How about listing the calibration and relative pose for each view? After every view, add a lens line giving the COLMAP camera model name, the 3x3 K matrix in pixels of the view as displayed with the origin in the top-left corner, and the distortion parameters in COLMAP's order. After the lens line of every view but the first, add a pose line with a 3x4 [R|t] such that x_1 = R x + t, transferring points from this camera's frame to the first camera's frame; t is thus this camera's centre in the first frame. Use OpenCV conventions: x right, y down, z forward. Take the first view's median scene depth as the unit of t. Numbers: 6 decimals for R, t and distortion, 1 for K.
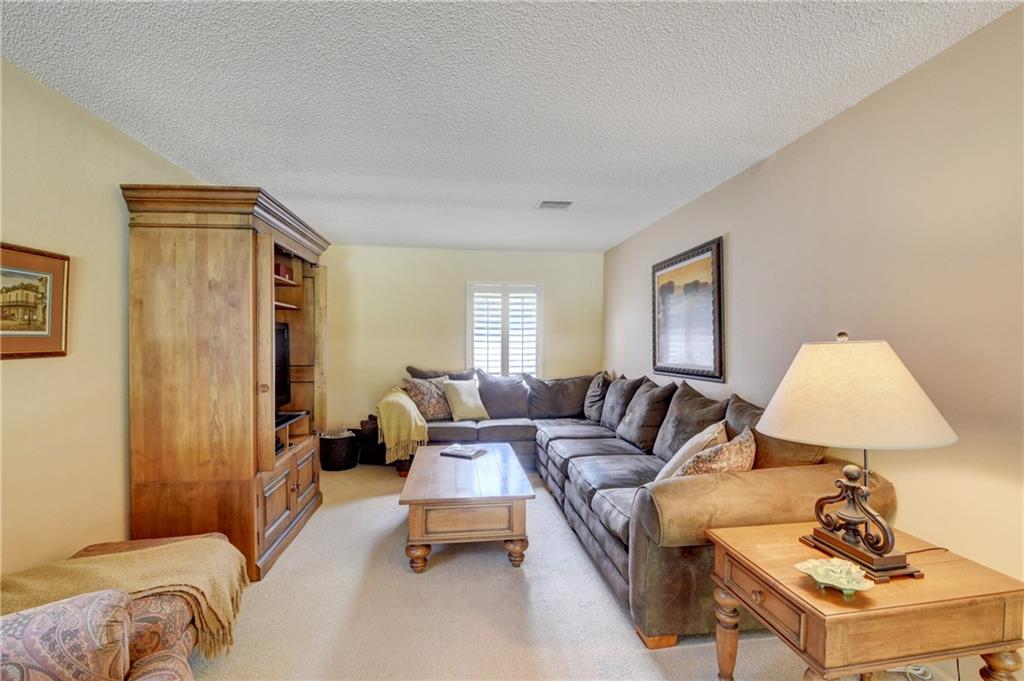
lens RADIAL K [[447.1, 0, 512.0], [0, 447.1, 340.5], [0, 0, 1]] dist [0.001694, -0.023175]
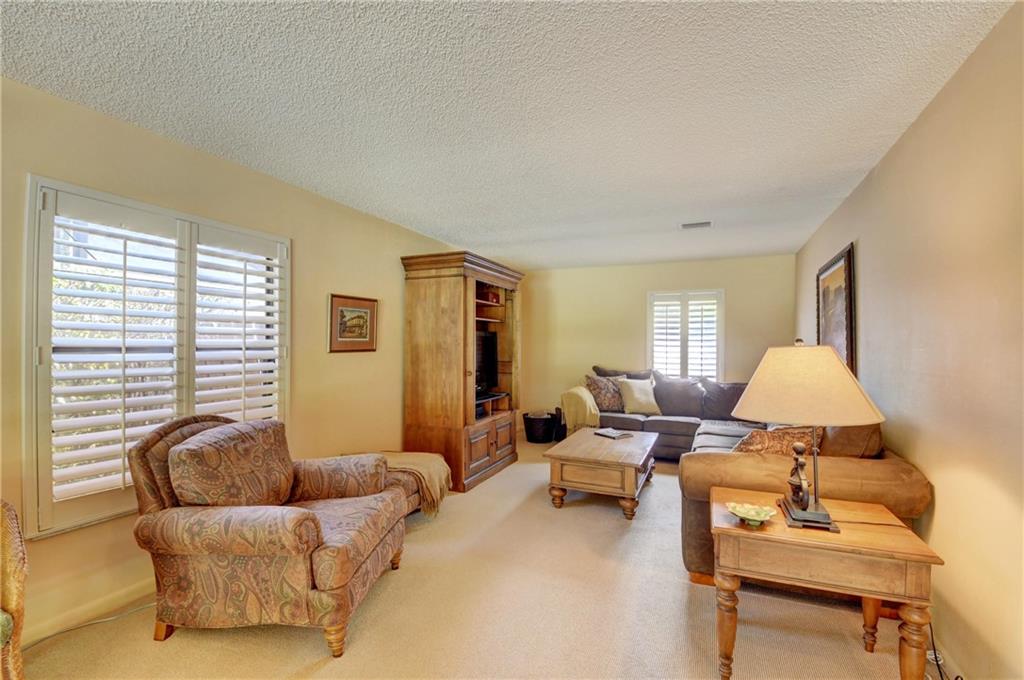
lens RADIAL K [[447.1, 0, 512.0], [0, 447.1, 340.0], [0, 0, 1]] dist [0.001694, -0.023175]
pose [[0.856569, -0.000670, -0.516032, 0.393742], [-0.005182, 0.999938, -0.009900, 0.001105], [0.516006, 0.011154, 0.856512, -0.293025]]
